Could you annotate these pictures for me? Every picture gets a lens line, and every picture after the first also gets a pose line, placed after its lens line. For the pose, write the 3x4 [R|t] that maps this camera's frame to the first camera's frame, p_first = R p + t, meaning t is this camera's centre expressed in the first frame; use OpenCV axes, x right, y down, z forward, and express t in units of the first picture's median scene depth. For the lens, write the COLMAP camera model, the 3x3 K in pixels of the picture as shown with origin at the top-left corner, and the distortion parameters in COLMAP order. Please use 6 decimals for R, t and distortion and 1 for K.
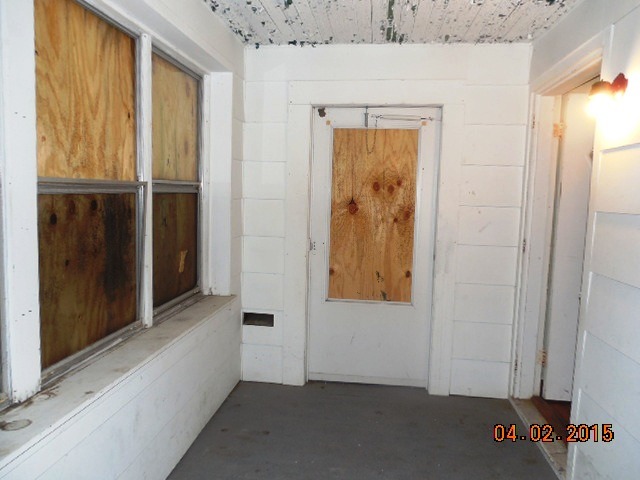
lens RADIAL K [[478.0, 0, 320.0], [0, 478.0, 240.0], [0, 0, 1]] dist [-0.001595, -0.000350]
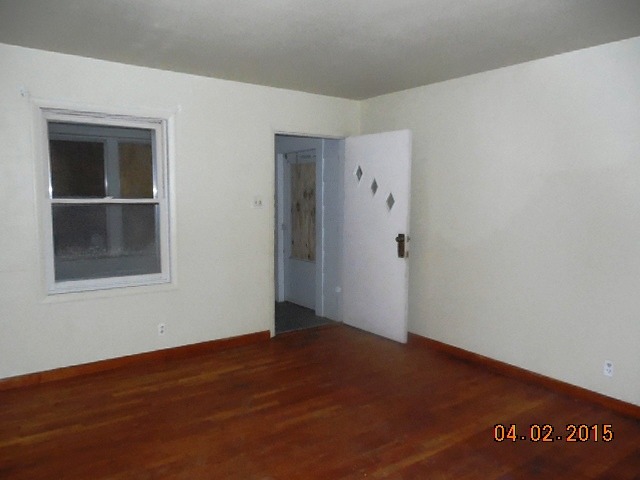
lens RADIAL K [[478.0, 0, 320.0], [0, 478.0, 240.0], [0, 0, 1]] dist [-0.001595, -0.000350]
pose [[0.684670, 0.039276, -0.727794, 1.468091], [-0.057680, 0.998335, -0.000387, 0.053966], [0.726567, 0.042244, 0.685796, -0.180482]]
